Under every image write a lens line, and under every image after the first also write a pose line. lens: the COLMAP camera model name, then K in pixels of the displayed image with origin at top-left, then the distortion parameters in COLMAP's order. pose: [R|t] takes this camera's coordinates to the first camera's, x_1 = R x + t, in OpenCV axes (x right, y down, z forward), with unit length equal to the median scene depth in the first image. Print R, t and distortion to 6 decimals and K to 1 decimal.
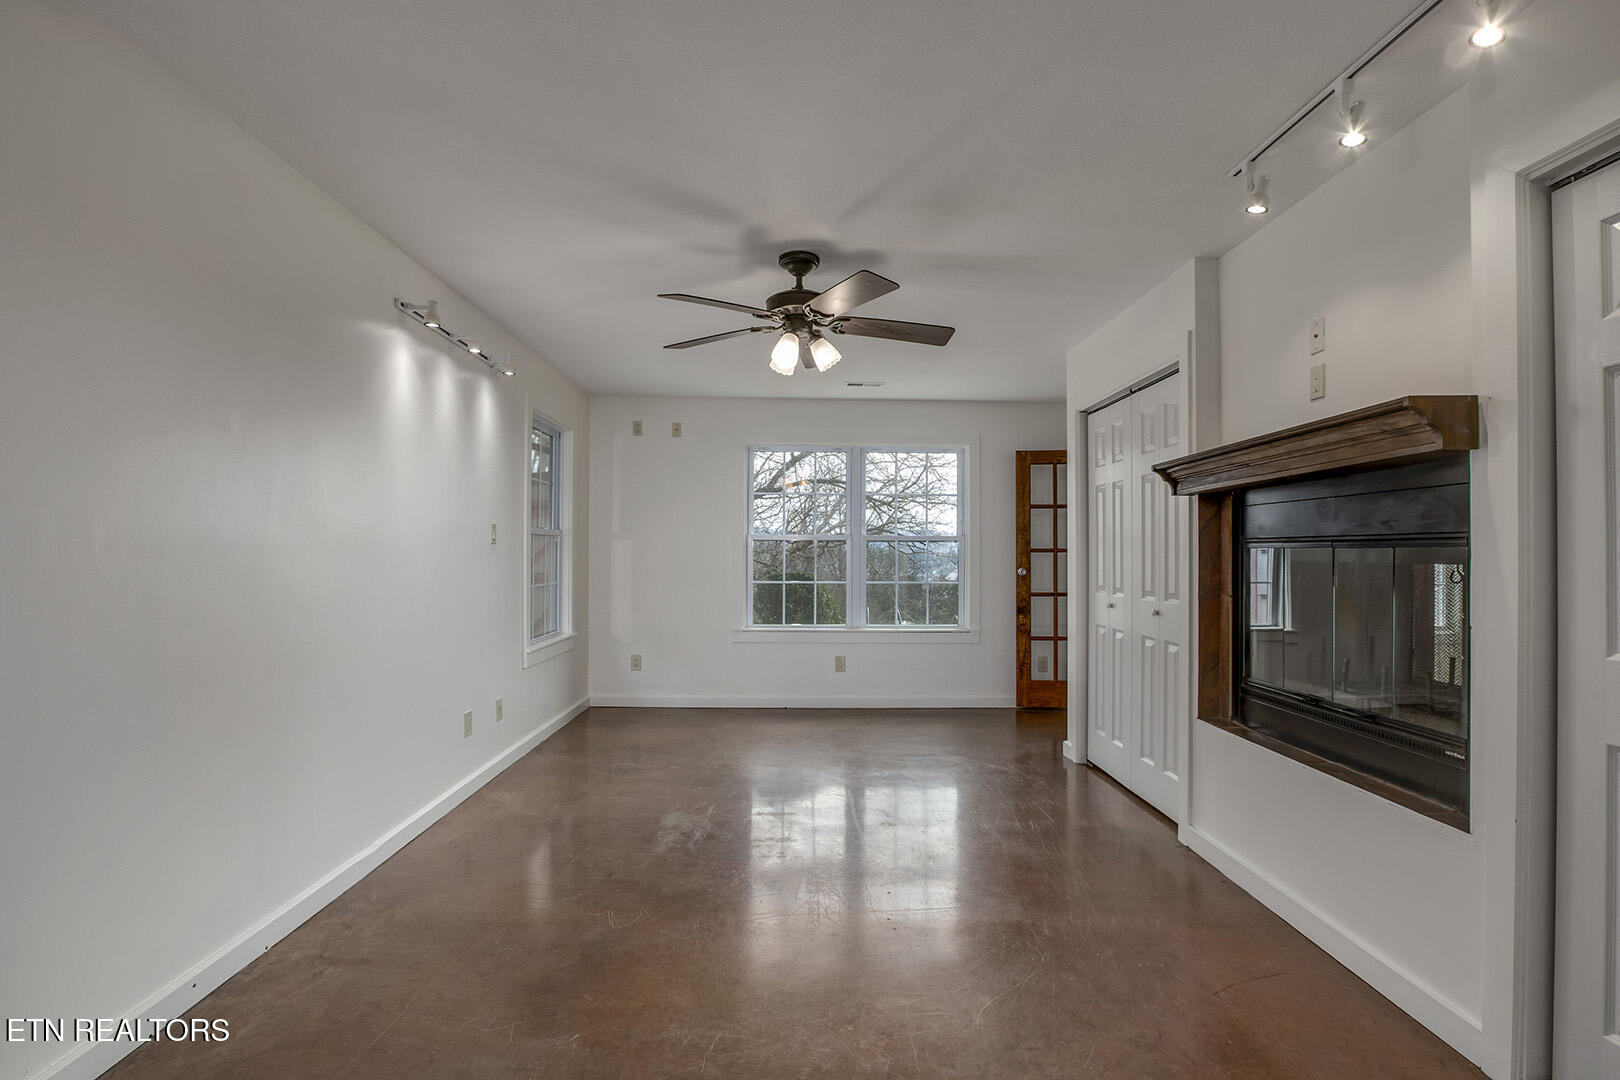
lens RADIAL K [[777.0, 0, 813.5], [0, 777.0, 548.6], [0, 0, 1]] dist [-0.025916, 0.005608]
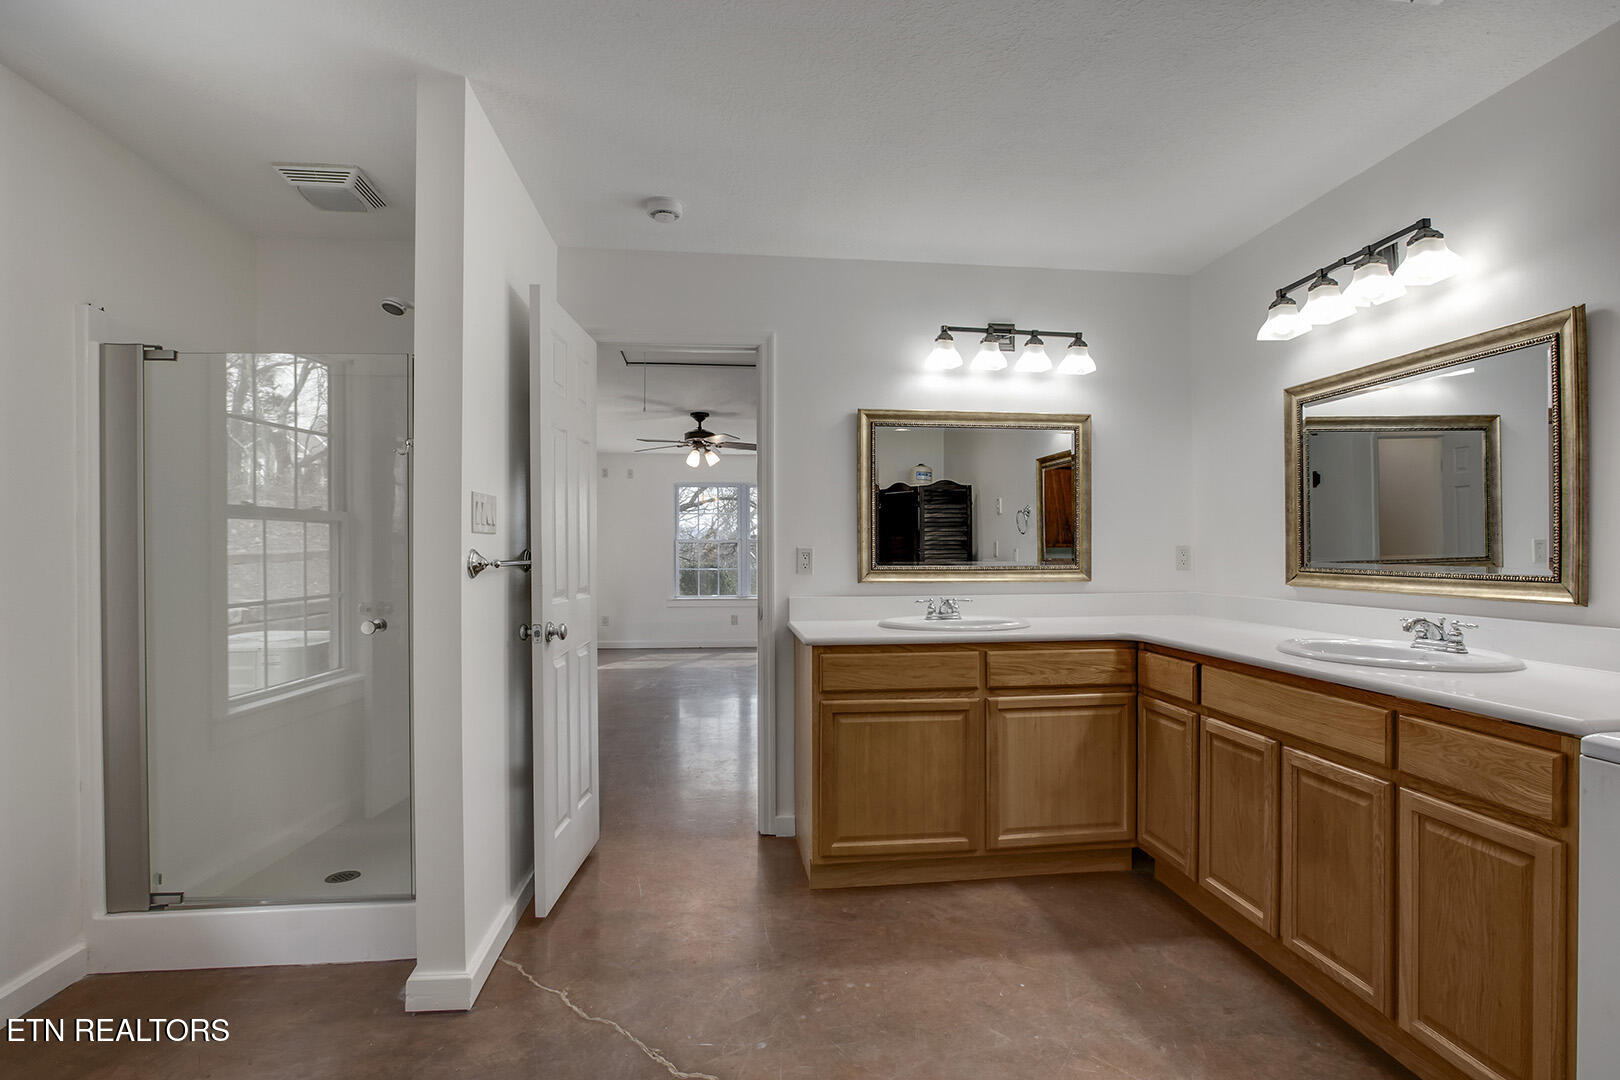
lens RADIAL K [[777.0, 0, 813.5], [0, 777.0, 548.6], [0, 0, 1]] dist [-0.025916, 0.005608]
pose [[0.995574, -0.004696, 0.093863, 0.092740], [0.004682, 0.999989, 0.000372, 0.002657], [-0.093864, 0.000069, 0.995585, -1.197725]]
